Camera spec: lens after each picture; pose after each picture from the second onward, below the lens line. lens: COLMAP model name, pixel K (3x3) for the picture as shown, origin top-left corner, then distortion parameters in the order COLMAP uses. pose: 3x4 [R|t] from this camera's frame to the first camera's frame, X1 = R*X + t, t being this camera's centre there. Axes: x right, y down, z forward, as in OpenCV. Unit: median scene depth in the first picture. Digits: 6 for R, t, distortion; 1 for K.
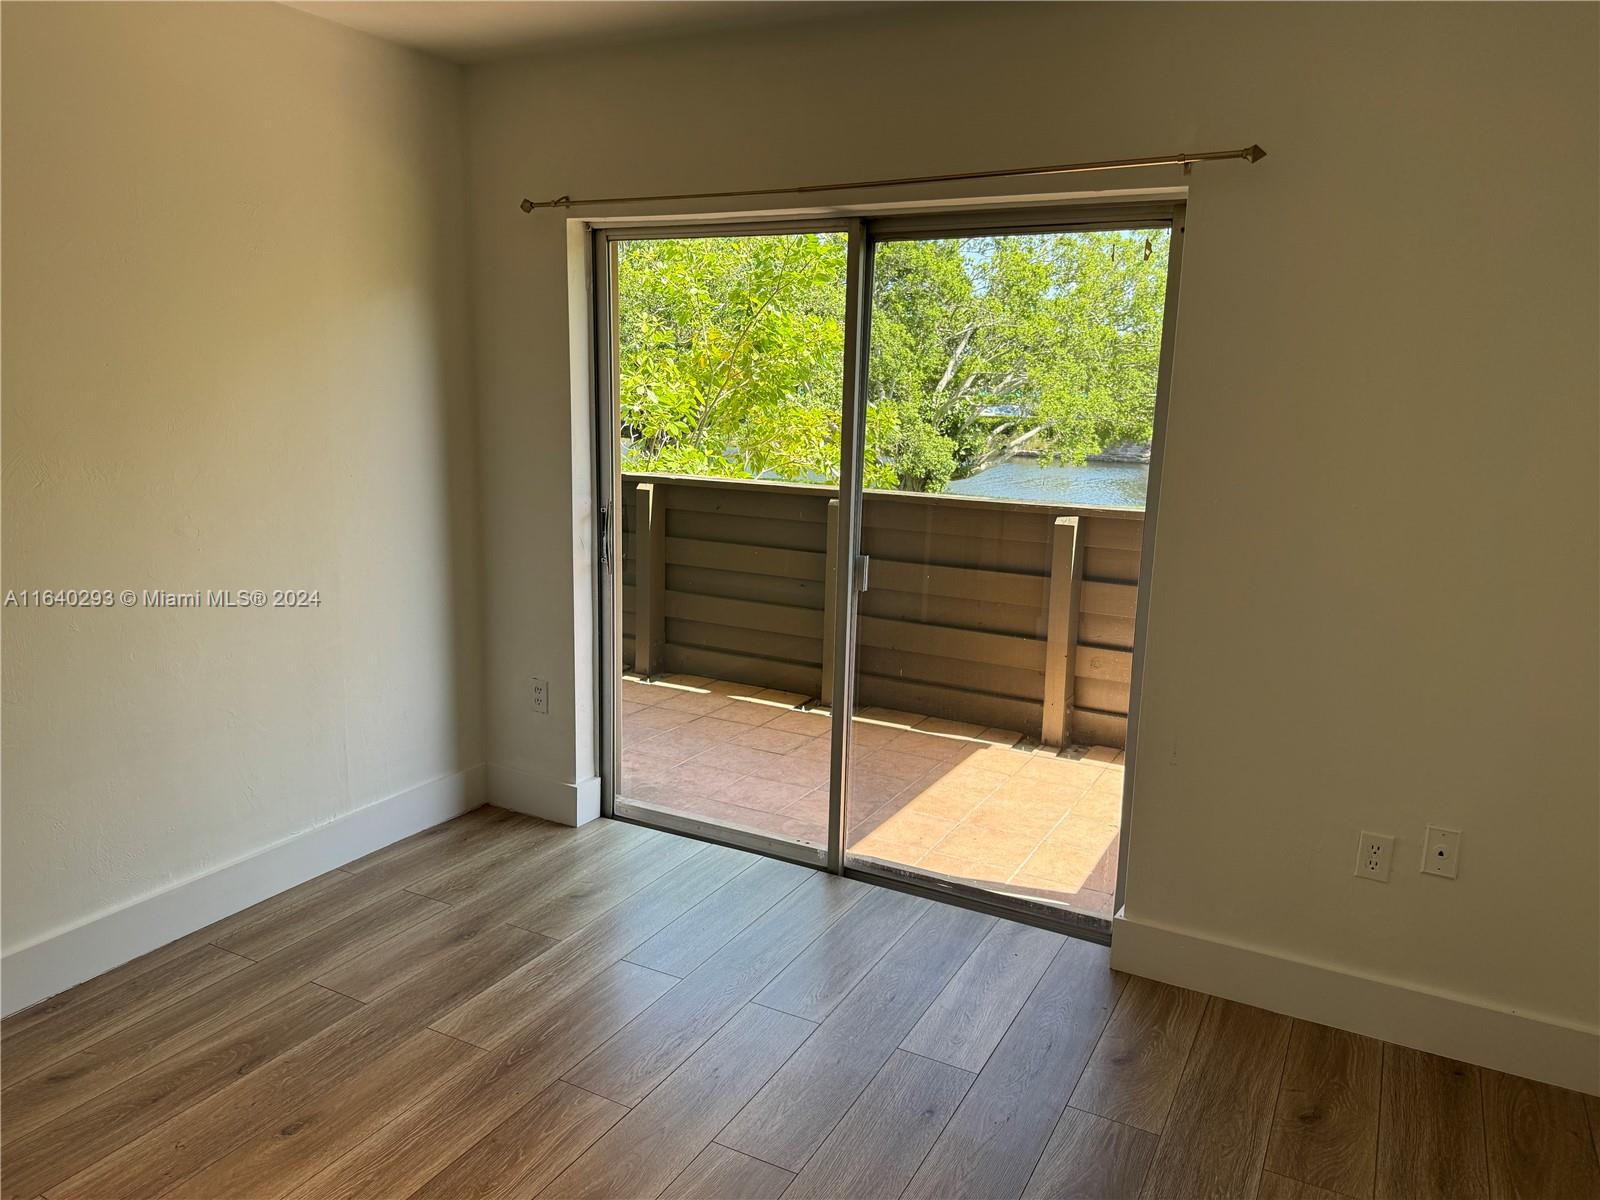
lens RADIAL K [[1119.2, 0, 788.4], [0, 1119.2, 591.6], [0, 0, 1]] dist [0.072974, -0.085865]
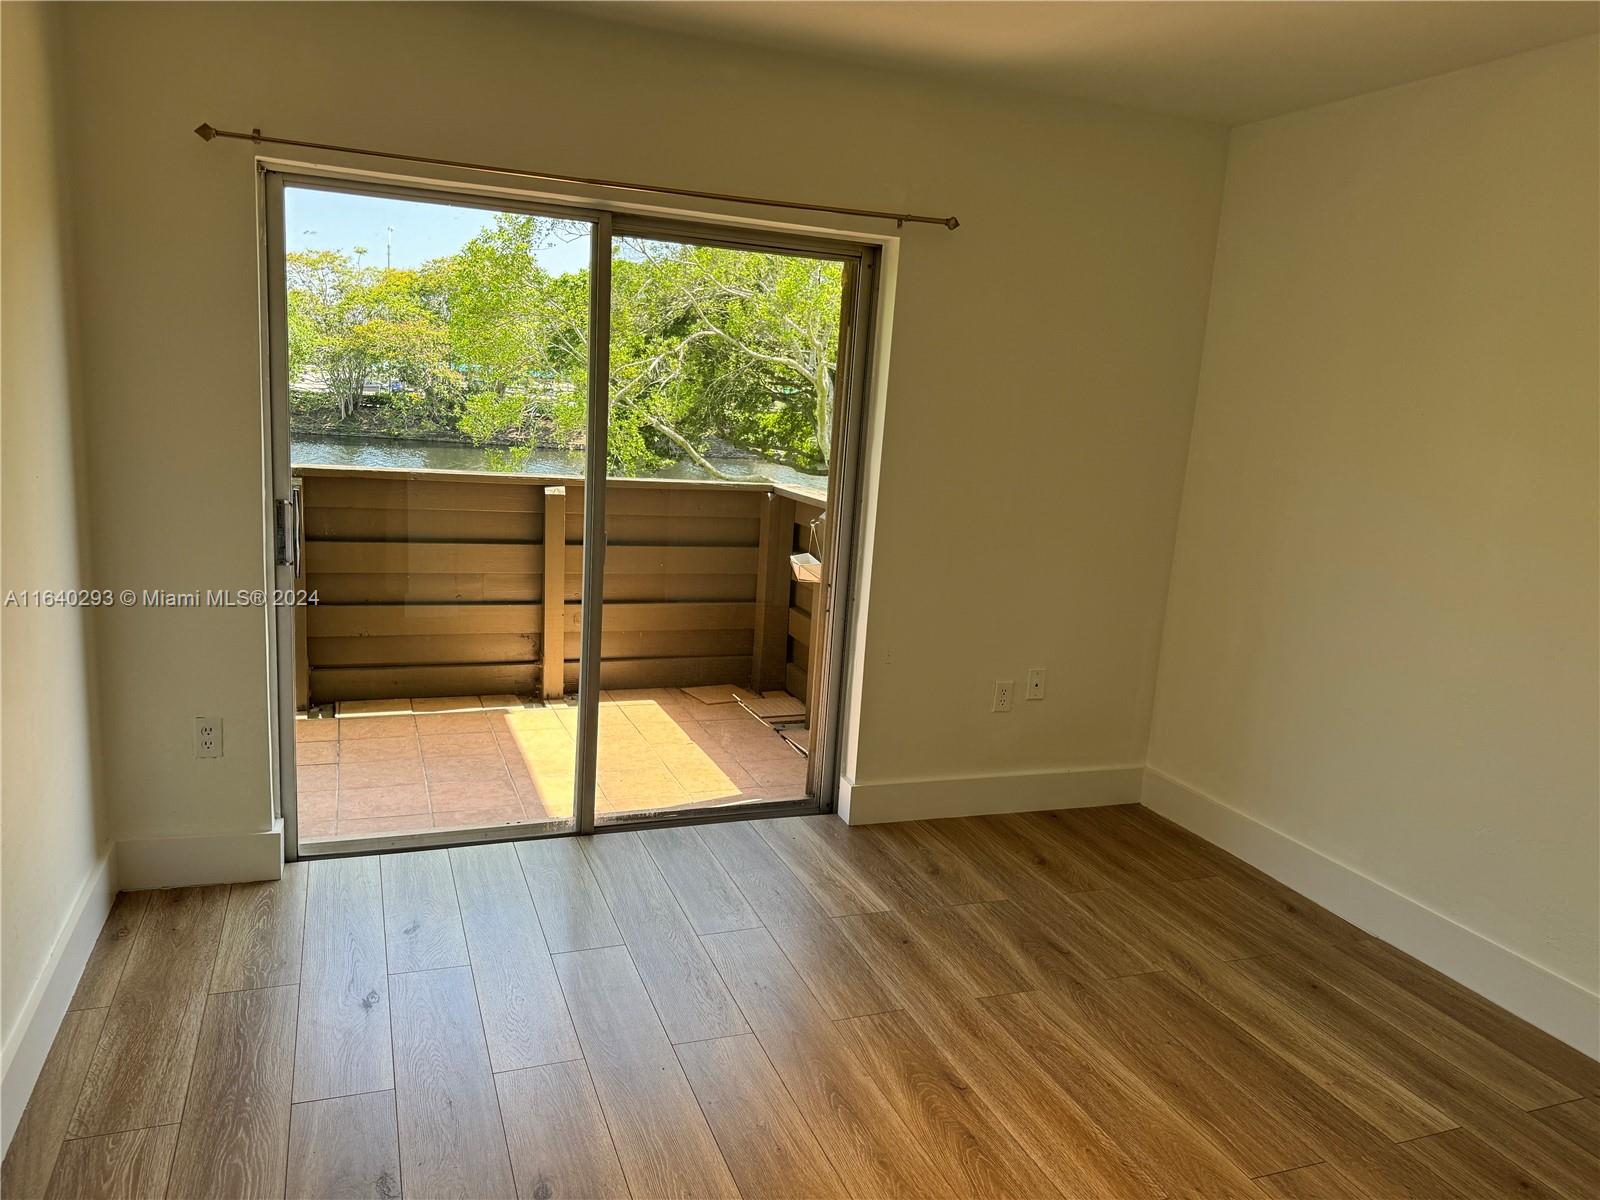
lens RADIAL K [[1119.2, 0, 804.6], [0, 1119.2, 601.3], [0, 0, 1]] dist [0.072974, -0.085865]
pose [[0.656036, -0.124988, 0.744309, -0.542649], [0.094609, 0.992032, 0.083198, -0.032271], [-0.748777, 0.015837, 0.662633, 0.135242]]
